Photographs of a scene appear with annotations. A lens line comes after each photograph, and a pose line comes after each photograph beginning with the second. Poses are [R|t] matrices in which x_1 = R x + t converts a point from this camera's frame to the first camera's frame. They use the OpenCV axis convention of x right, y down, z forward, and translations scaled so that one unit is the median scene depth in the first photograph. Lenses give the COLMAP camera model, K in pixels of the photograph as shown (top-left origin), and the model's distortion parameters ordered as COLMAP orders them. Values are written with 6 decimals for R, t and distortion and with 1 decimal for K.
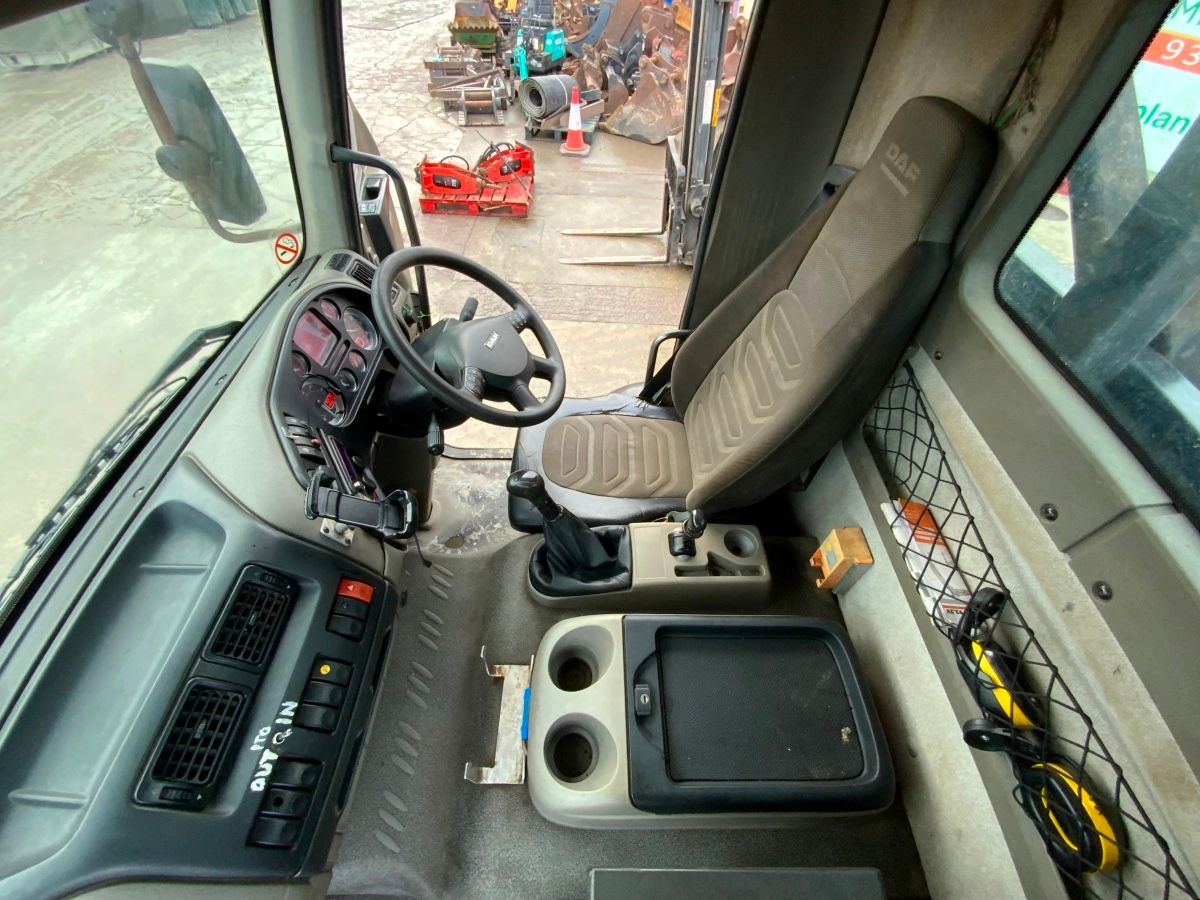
lens RADIAL K [[485.7, 0, 600.0], [0, 485.7, 450.0], [0, 0, 1]] dist [0.017830, -0.016693]
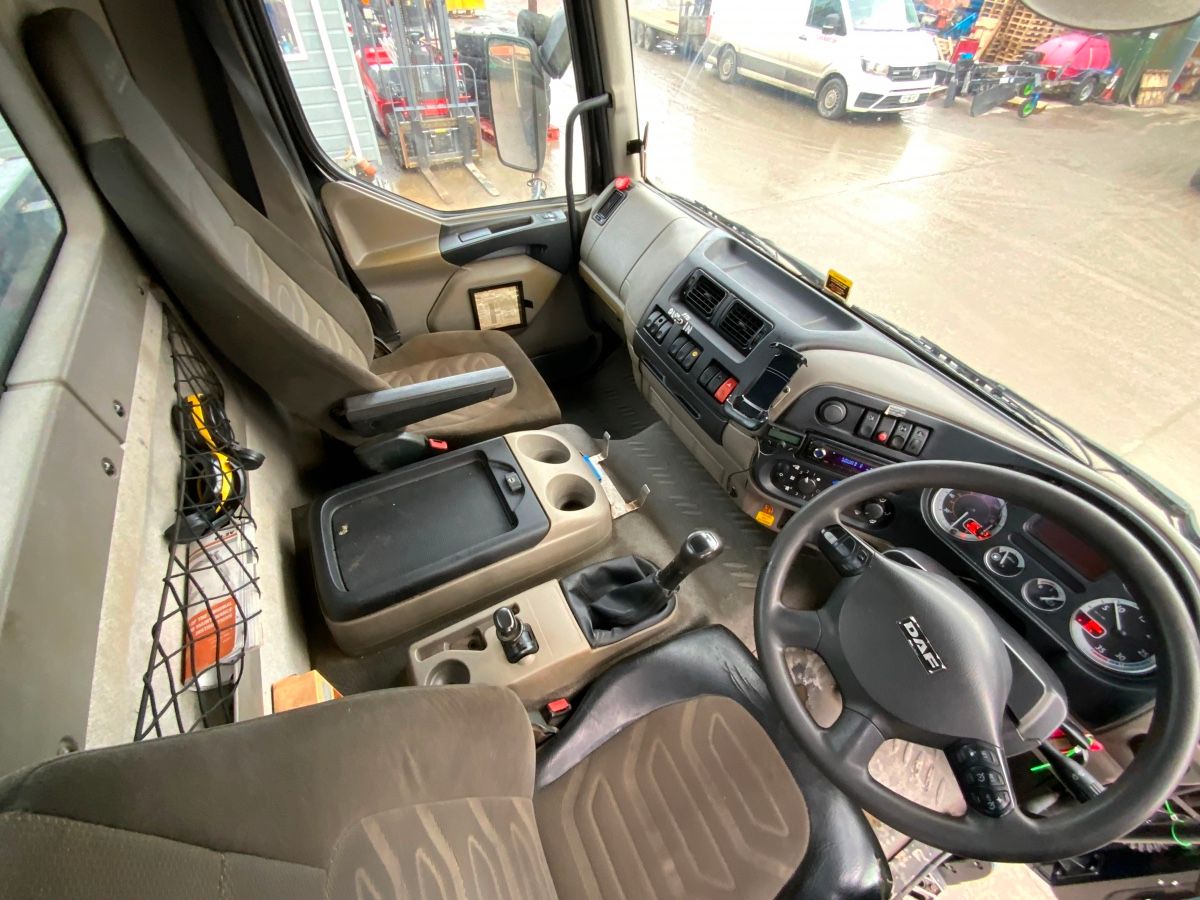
lens RADIAL K [[485.7, 0, 600.0], [0, 485.7, 450.0], [0, 0, 1]] dist [0.017830, -0.016693]
pose [[-0.883725, 0.294282, -0.363907, 0.323836], [-0.401196, -0.075982, 0.912835, -0.742743], [0.240980, 0.952694, 0.185212, 0.738284]]
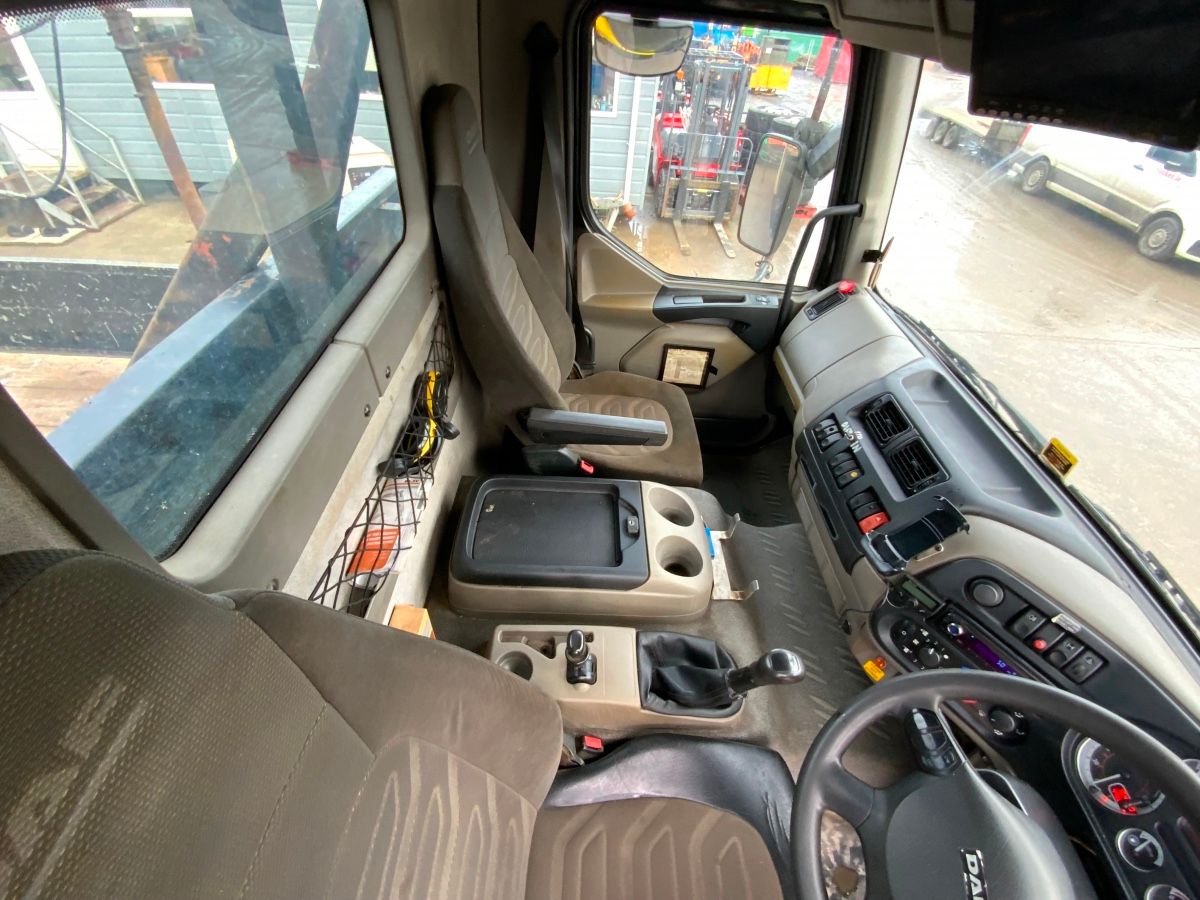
lens RADIAL K [[485.7, 0, 600.0], [0, 485.7, 450.0], [0, 0, 1]] dist [0.017830, -0.016693]
pose [[-0.994193, -0.076353, -0.075833, 0.300871], [-0.069947, -0.077018, 0.994573, -0.839204], [-0.081779, 0.994102, 0.071230, 0.696226]]
